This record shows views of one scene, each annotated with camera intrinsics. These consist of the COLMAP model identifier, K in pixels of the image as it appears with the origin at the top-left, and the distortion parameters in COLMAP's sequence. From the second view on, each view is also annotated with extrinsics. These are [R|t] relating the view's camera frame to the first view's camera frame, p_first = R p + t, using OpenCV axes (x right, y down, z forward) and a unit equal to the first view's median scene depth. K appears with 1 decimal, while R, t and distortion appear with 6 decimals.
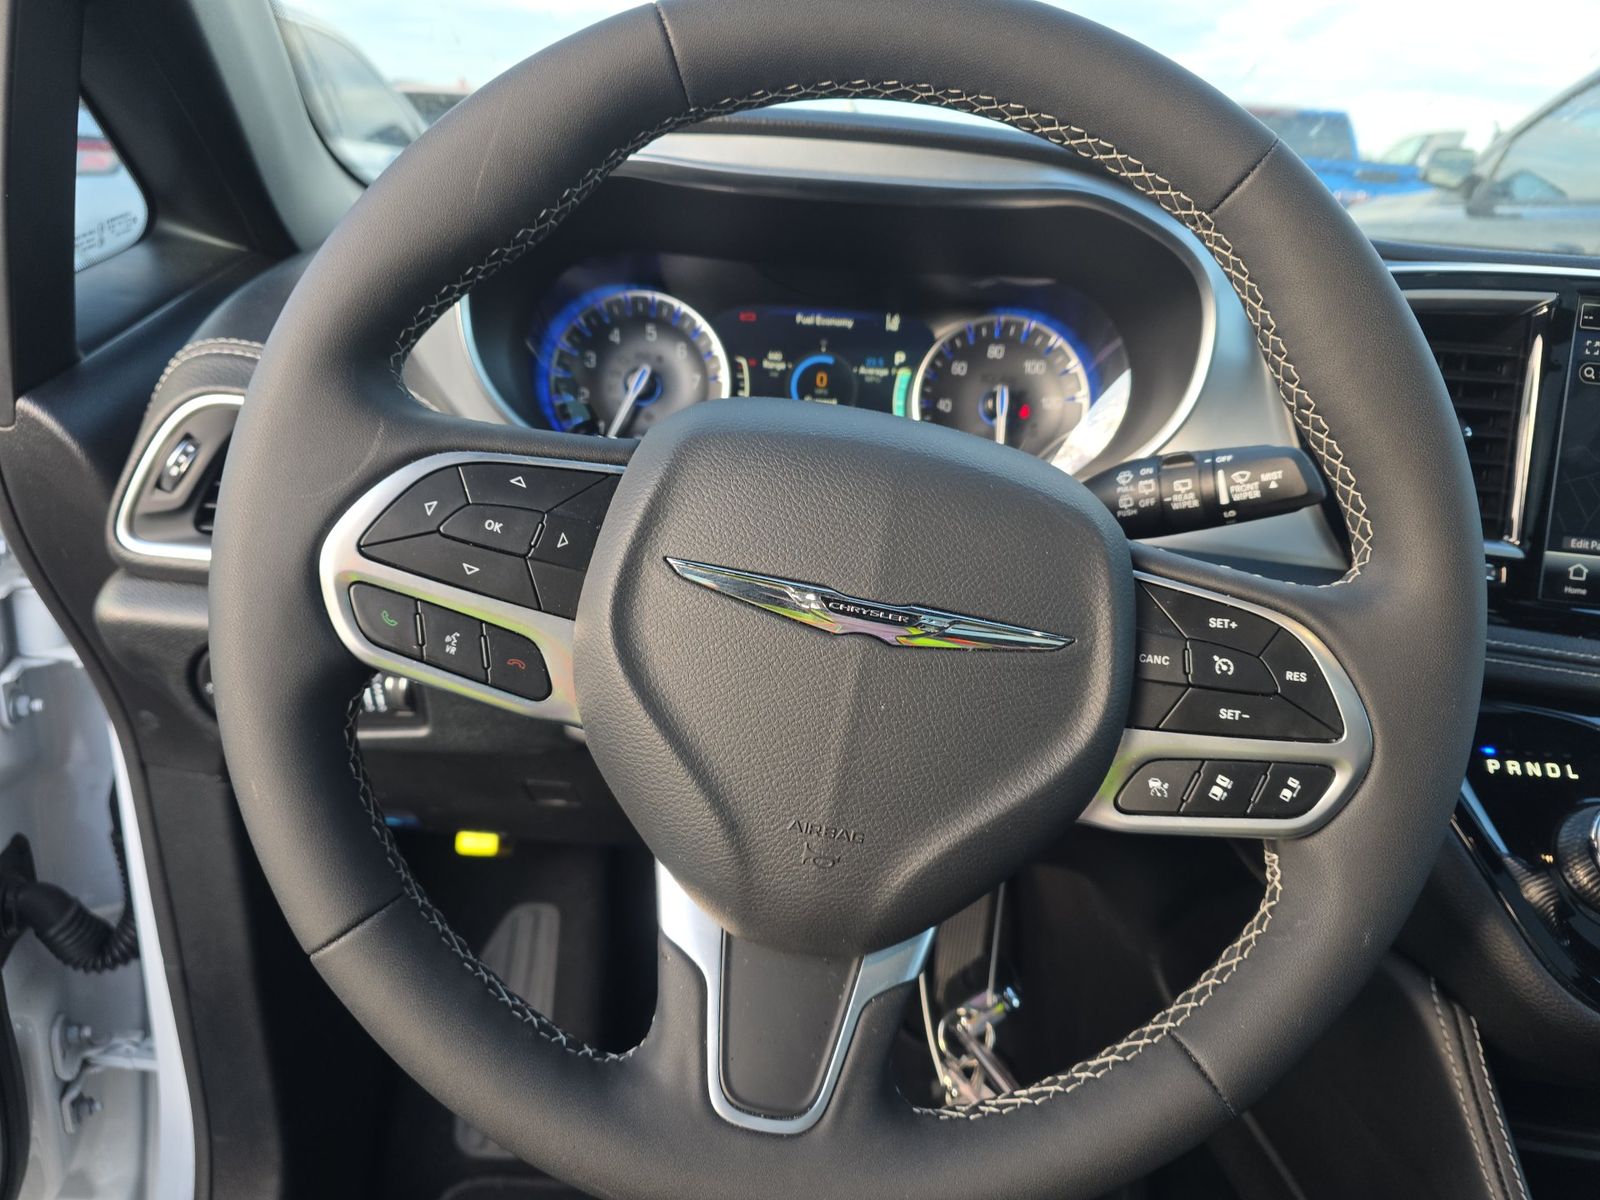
lens RADIAL K [[1085.1, 0, 804.7], [0, 1085.1, 624.6], [0, 0, 1]] dist [0.028628, -0.019656]
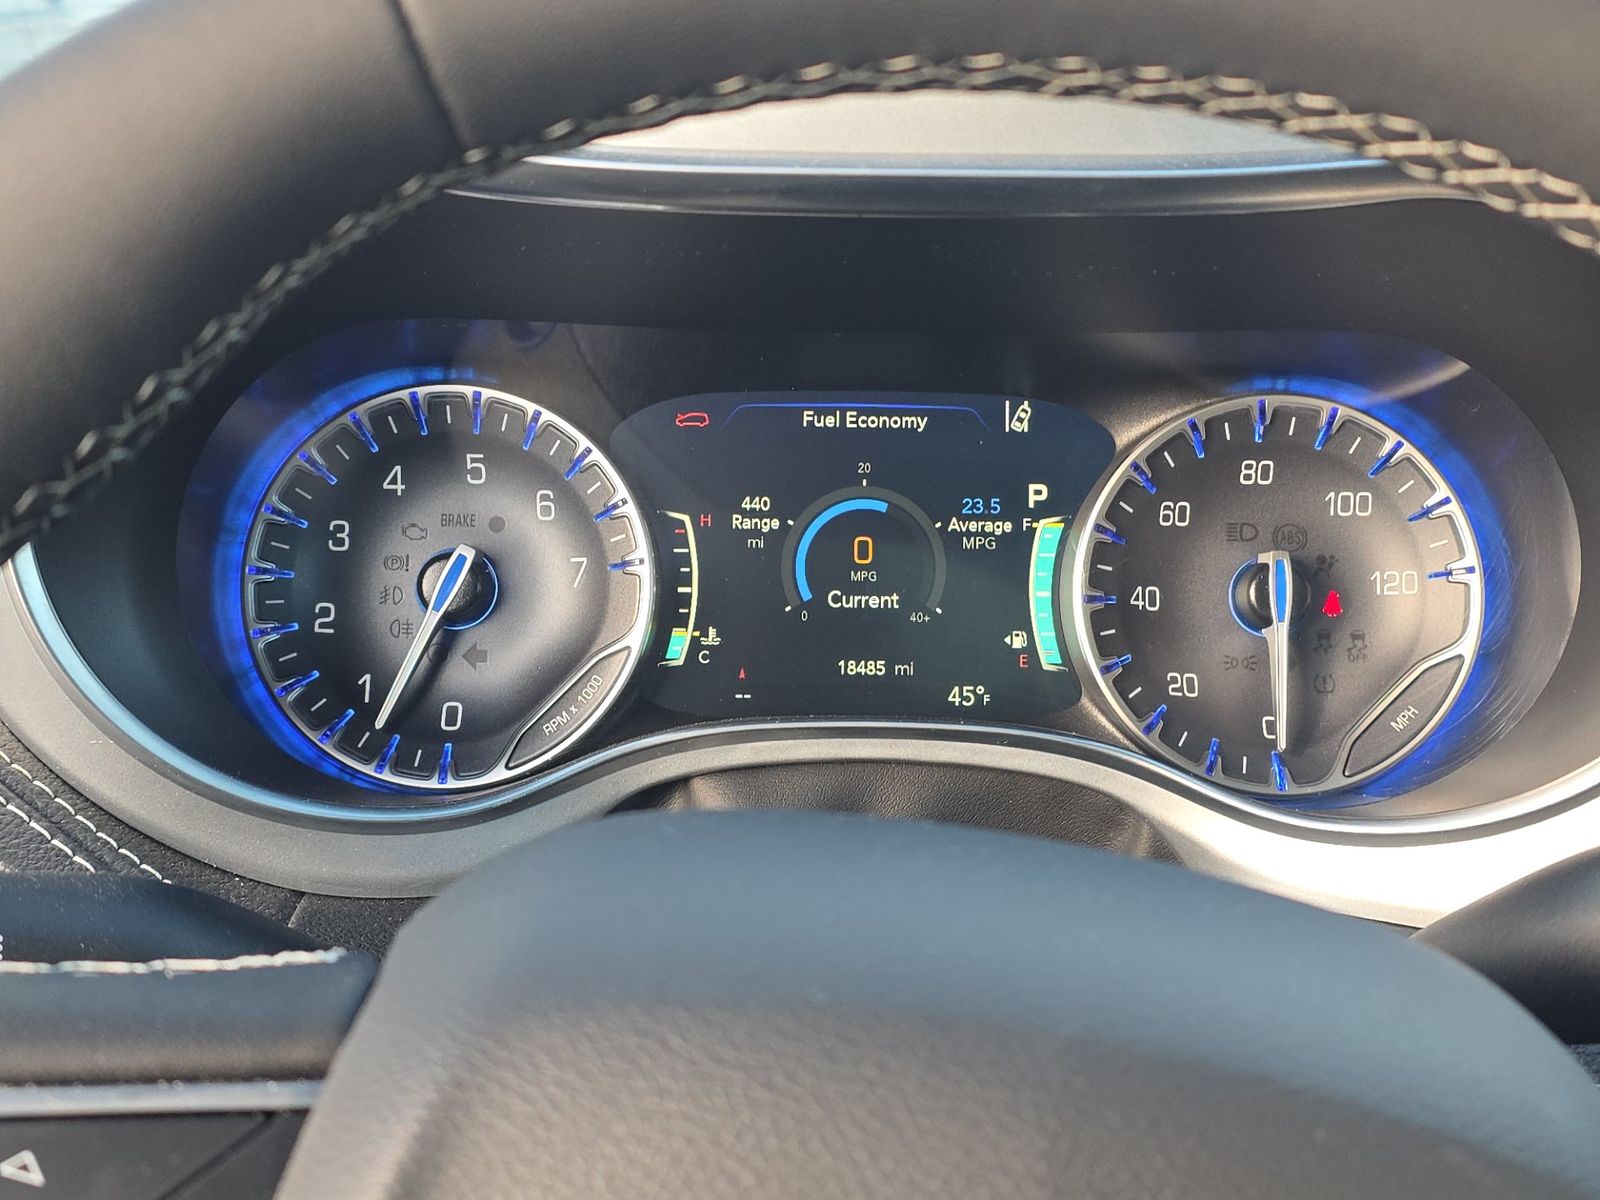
lens RADIAL K [[2143.1, 0, 797.2], [0, 2143.1, 596.8], [0, 0, 1]] dist [0.077453, 0.000000]
pose [[0.998641, -0.041993, -0.030865, 0.015586], [0.038879, 0.994684, -0.095351, -0.129925], [0.034705, 0.094022, 0.994965, 0.140022]]
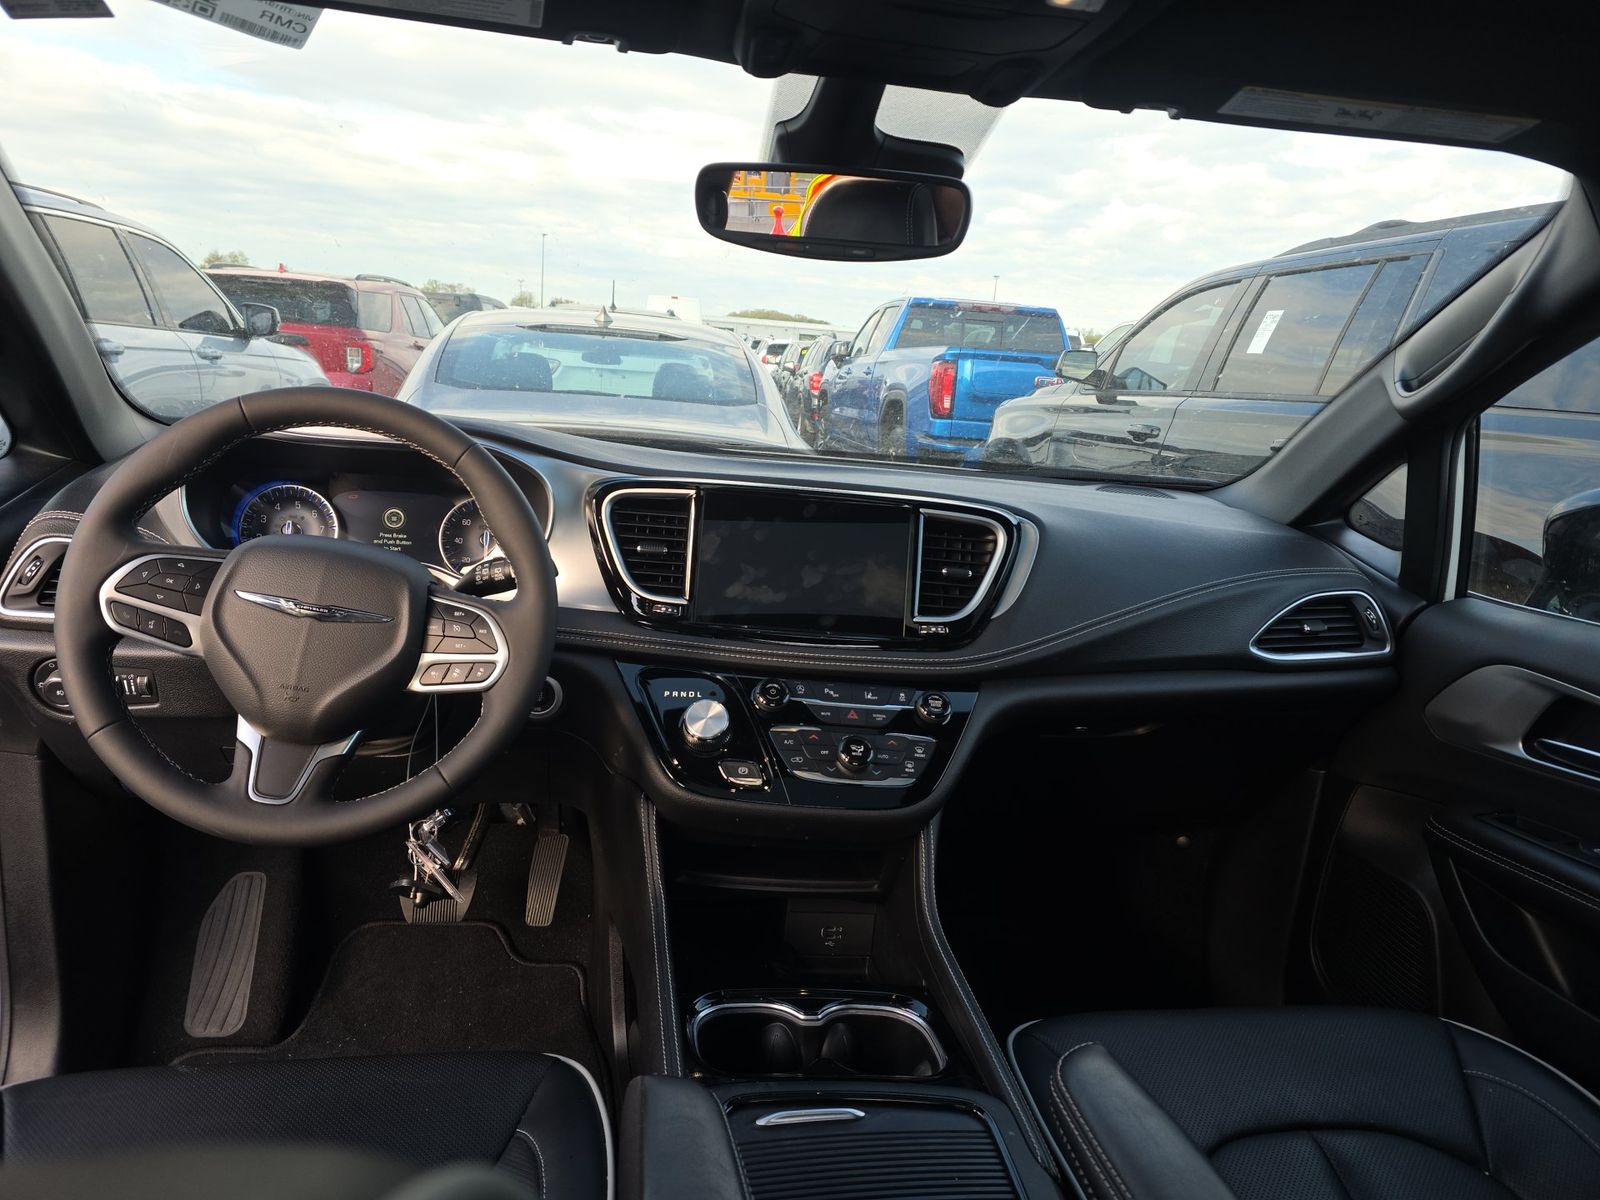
lens RADIAL K [[1085.1, 0, 794.8], [0, 1085.1, 609.7], [0, 0, 1]] dist [0.028628, -0.019656]
pose [[0.990835, -0.018002, 0.133874, 0.478767], [0.037490, 0.988792, -0.144515, 0.232102], [-0.129772, 0.148210, 0.980405, -1.000484]]
